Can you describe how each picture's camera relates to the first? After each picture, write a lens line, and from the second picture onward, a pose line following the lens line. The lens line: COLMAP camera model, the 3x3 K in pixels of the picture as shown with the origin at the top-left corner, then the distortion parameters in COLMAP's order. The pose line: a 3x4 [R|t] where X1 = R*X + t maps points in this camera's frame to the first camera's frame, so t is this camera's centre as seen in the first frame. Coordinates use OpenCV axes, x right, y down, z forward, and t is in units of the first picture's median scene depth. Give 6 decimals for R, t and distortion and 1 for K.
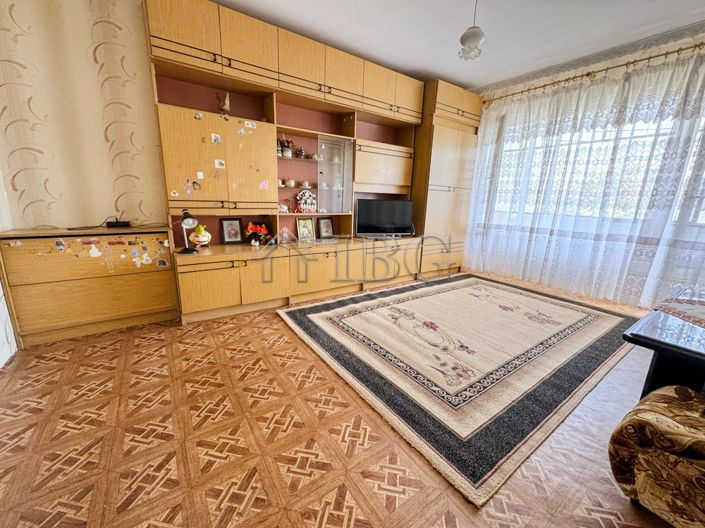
lens RADIAL K [[280.1, 0, 351.9], [0, 280.1, 263.9], [0, 0, 1]] dist [-0.005177, 0.000659]
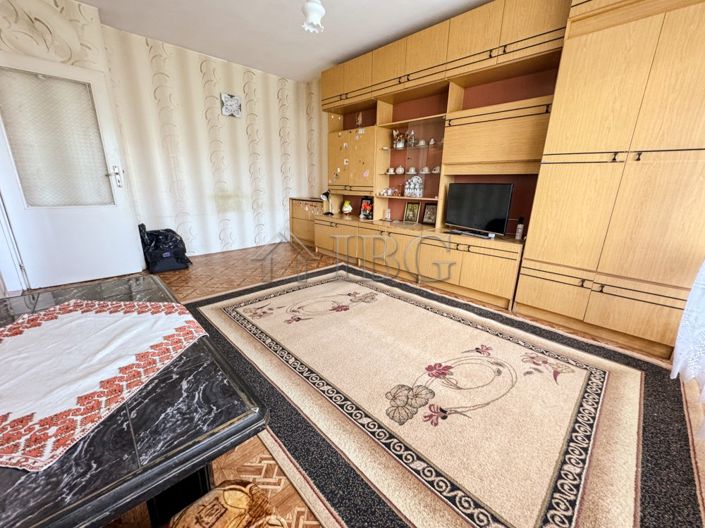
lens RADIAL K [[280.1, 0, 354.0], [0, 280.1, 264.1], [0, 0, 1]] dist [-0.005177, 0.000659]
pose [[0.170190, 0.247682, -0.953776, 1.241580], [-0.235683, 0.950036, 0.204656, -0.146975], [0.956812, 0.189958, 0.220062, 0.834900]]
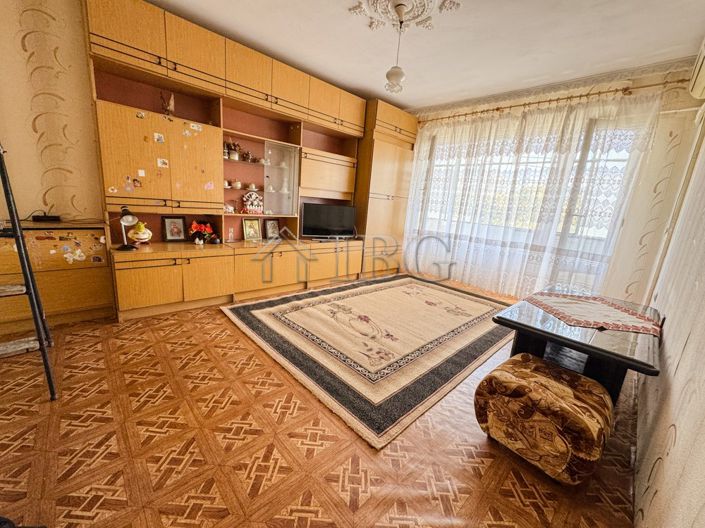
lens RADIAL K [[280.1, 0, 351.9], [0, 280.1, 263.5], [0, 0, 1]] dist [-0.005177, 0.000659]
pose [[0.986754, 0.013338, 0.161674, 0.047841], [-0.012270, 0.999896, -0.007604, 0.007412], [-0.161759, 0.005520, 0.986815, -0.114807]]
